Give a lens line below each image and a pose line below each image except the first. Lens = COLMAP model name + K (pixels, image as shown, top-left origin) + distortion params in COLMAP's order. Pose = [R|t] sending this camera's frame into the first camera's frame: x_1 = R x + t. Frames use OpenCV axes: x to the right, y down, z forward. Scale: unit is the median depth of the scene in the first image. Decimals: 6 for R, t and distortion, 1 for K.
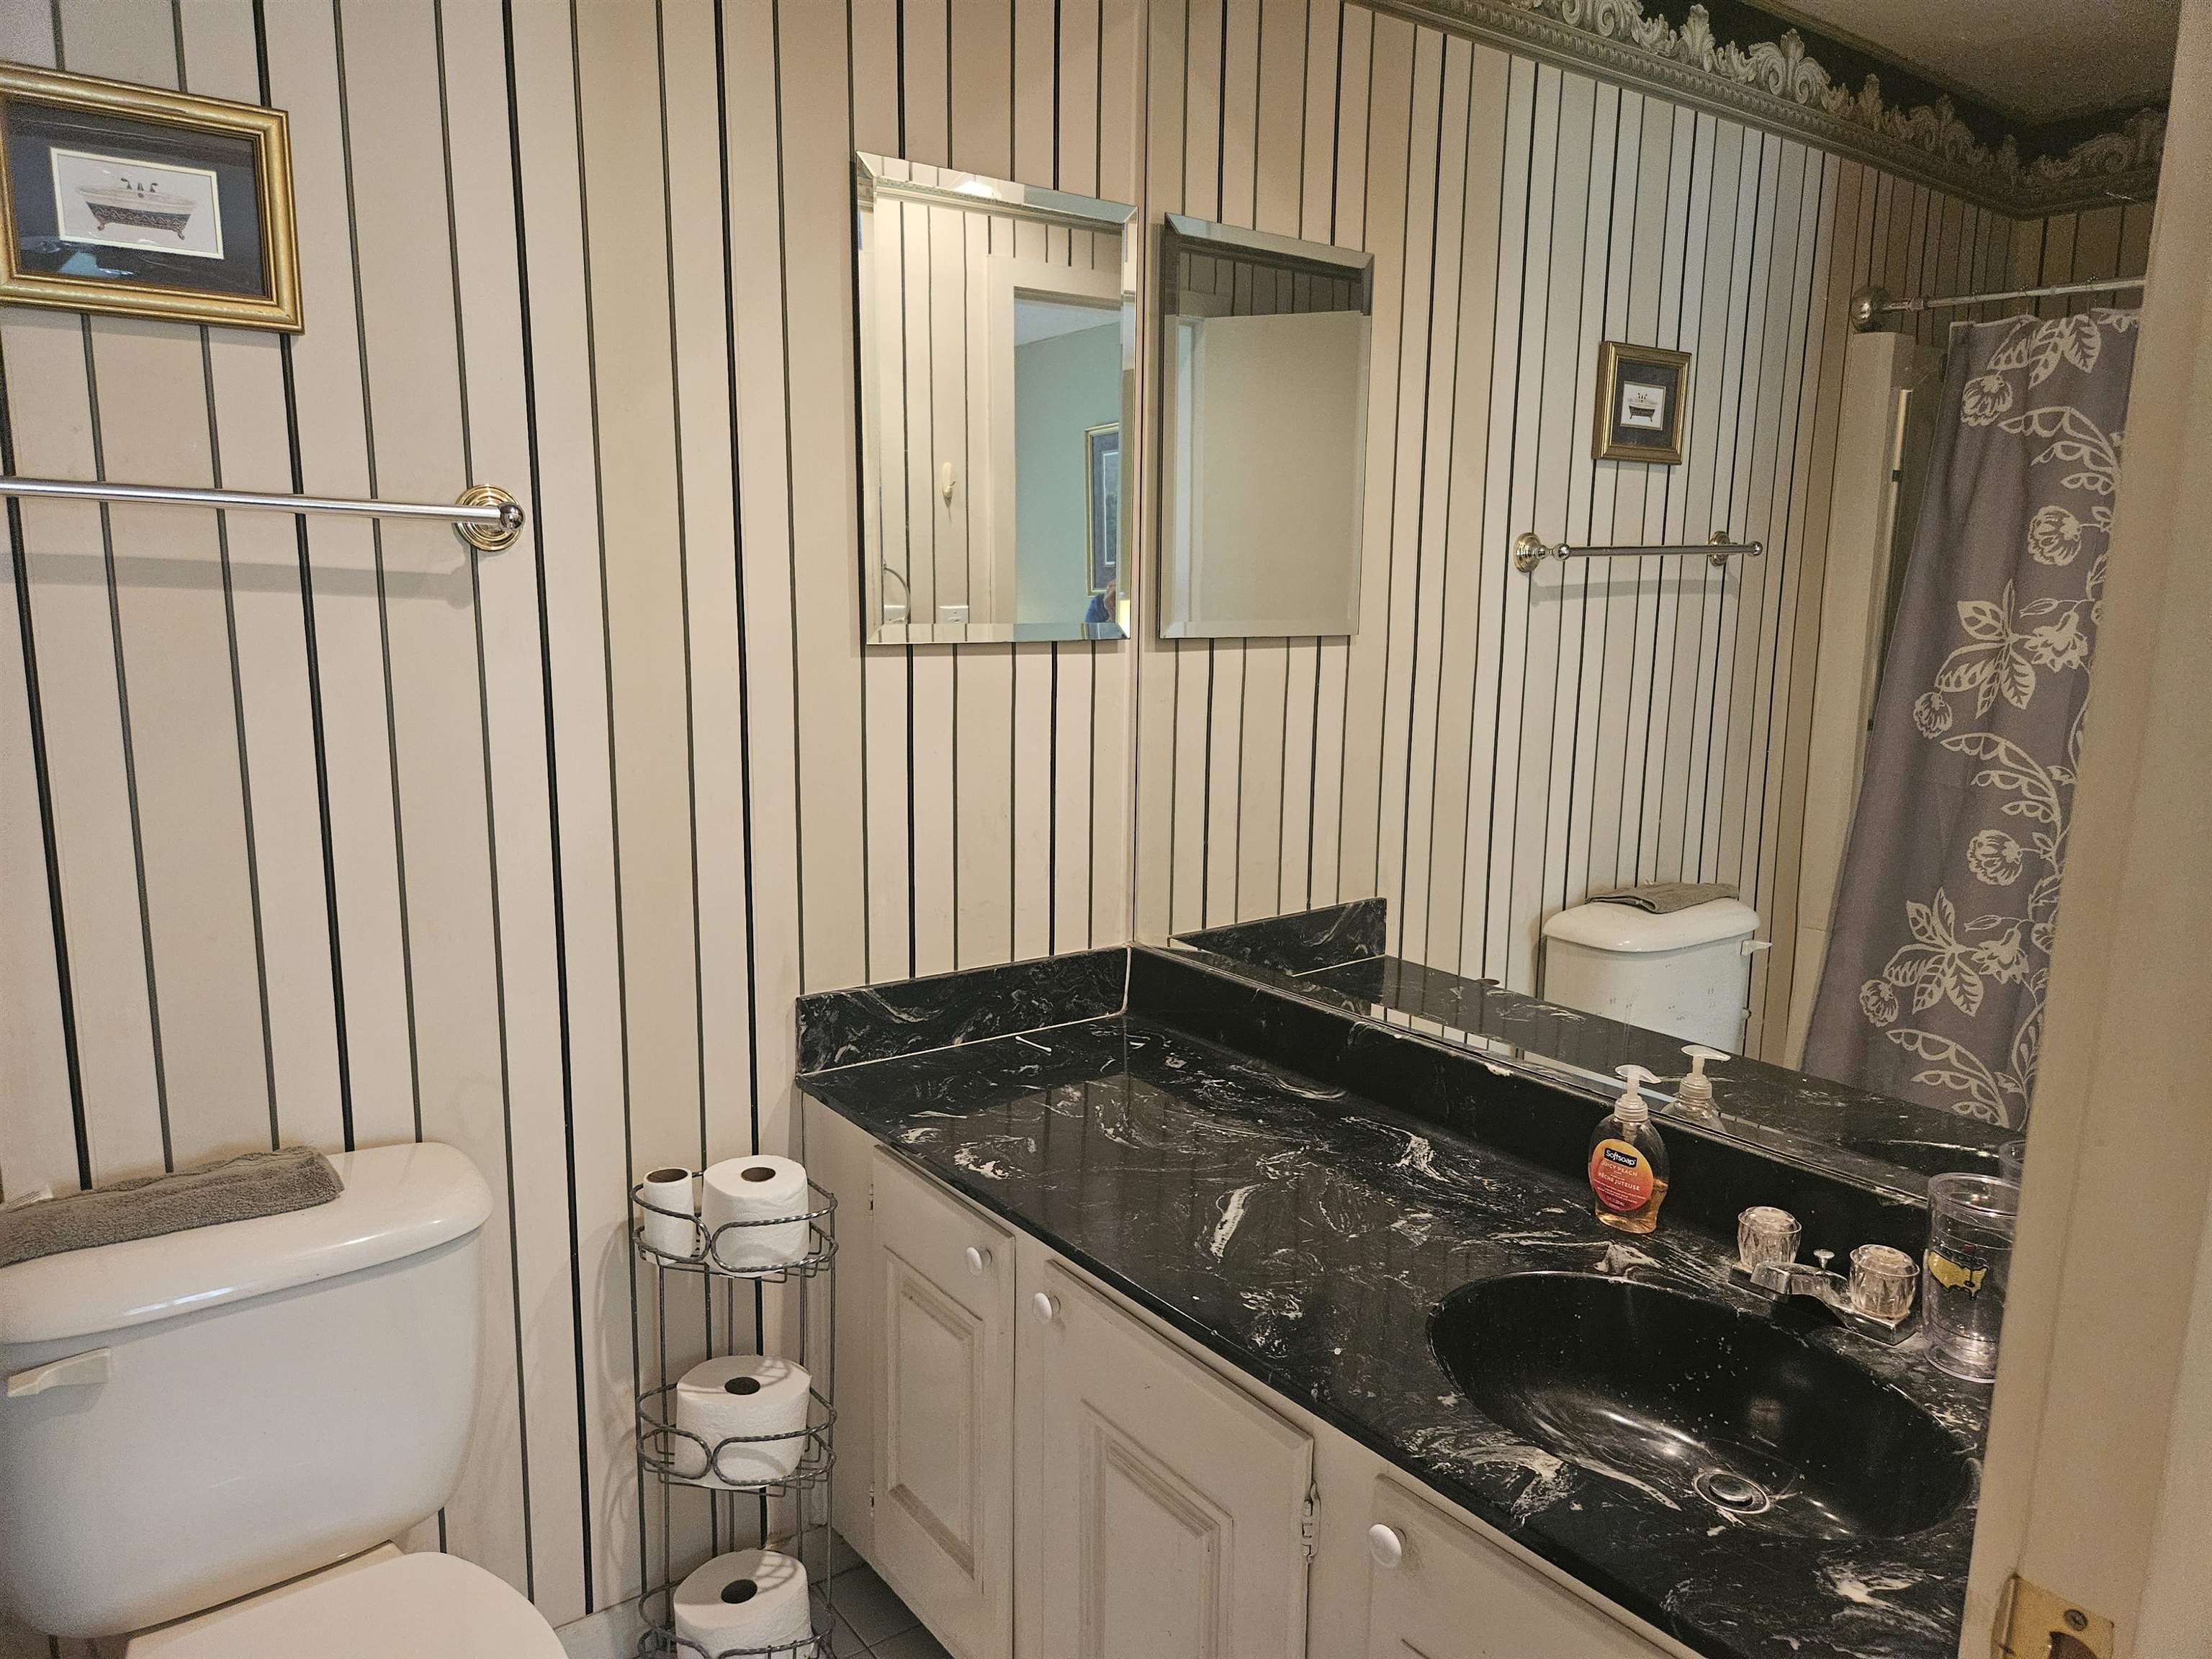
lens RADIAL K [[1469.8, 0, 1090.6], [0, 1469.8, 843.7], [0, 0, 1]] dist [0.081415, -0.075359]
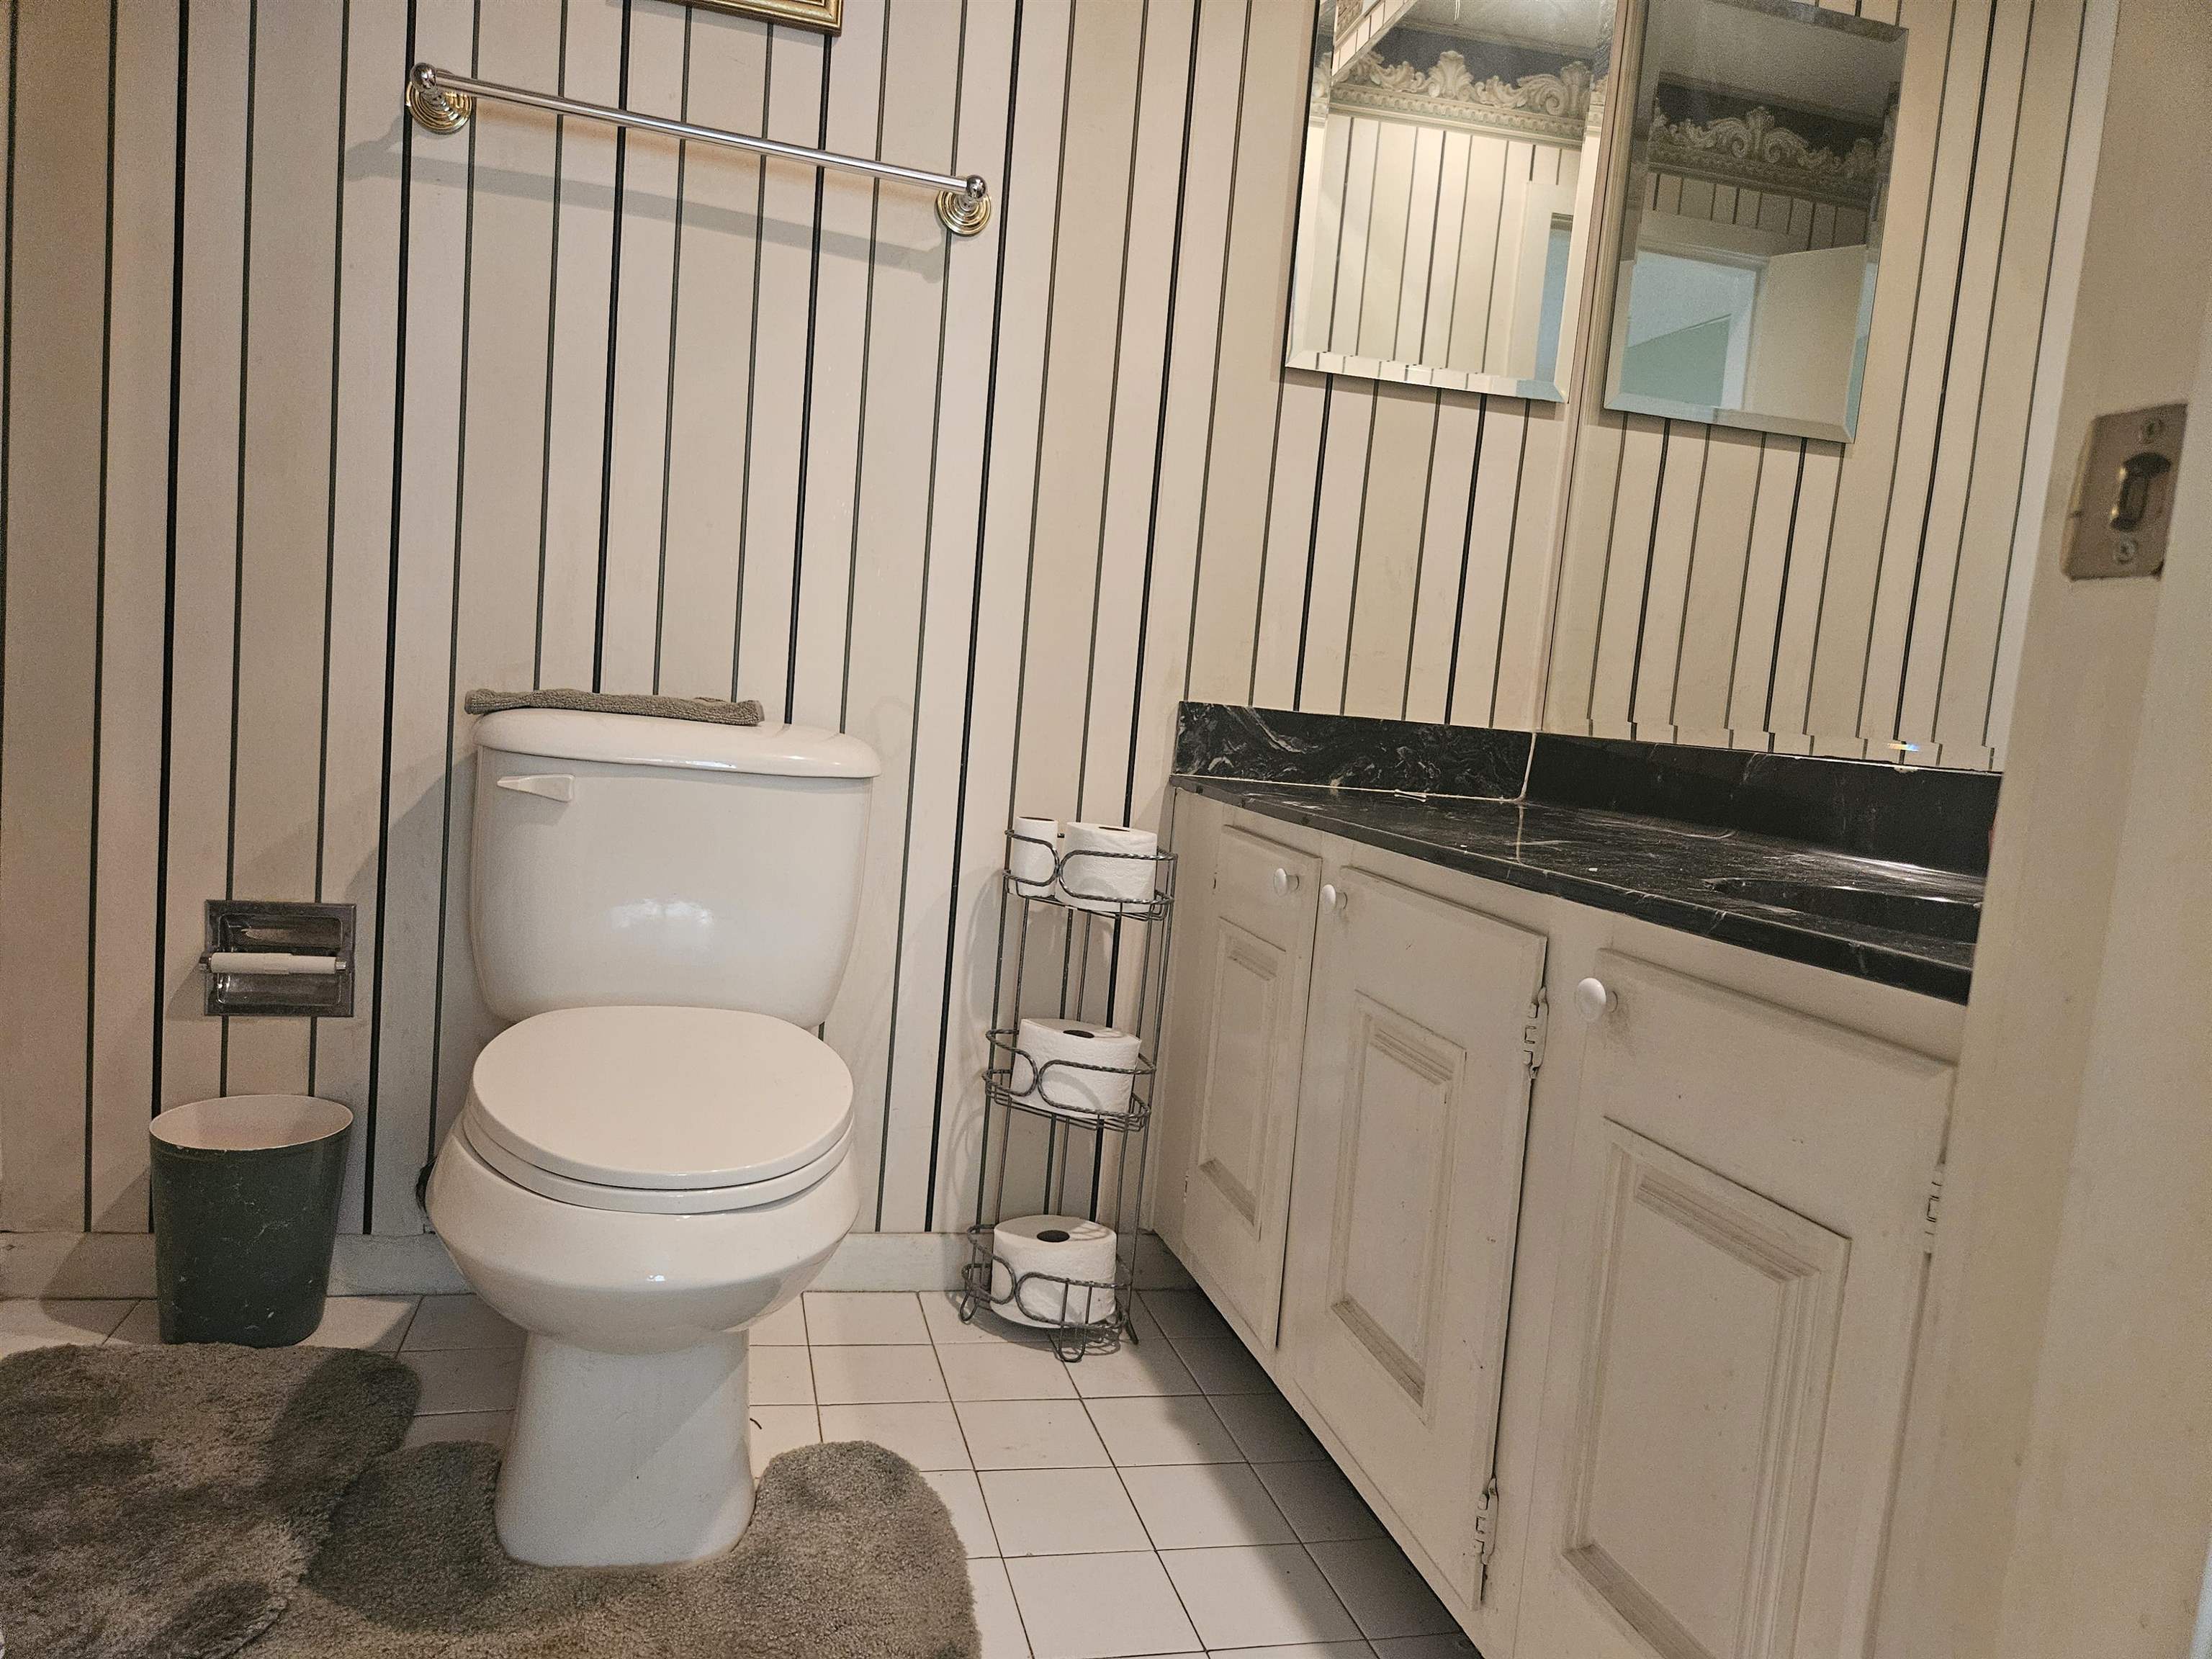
lens RADIAL K [[1469.8, 0, 1090.6], [0, 1469.8, 843.7], [0, 0, 1]] dist [0.081415, -0.075359]
pose [[0.921364, 0.101540, -0.375204, 0.150358], [-0.138463, 0.987694, -0.072717, 0.294904], [0.363203, 0.118951, 0.924086, 0.012932]]
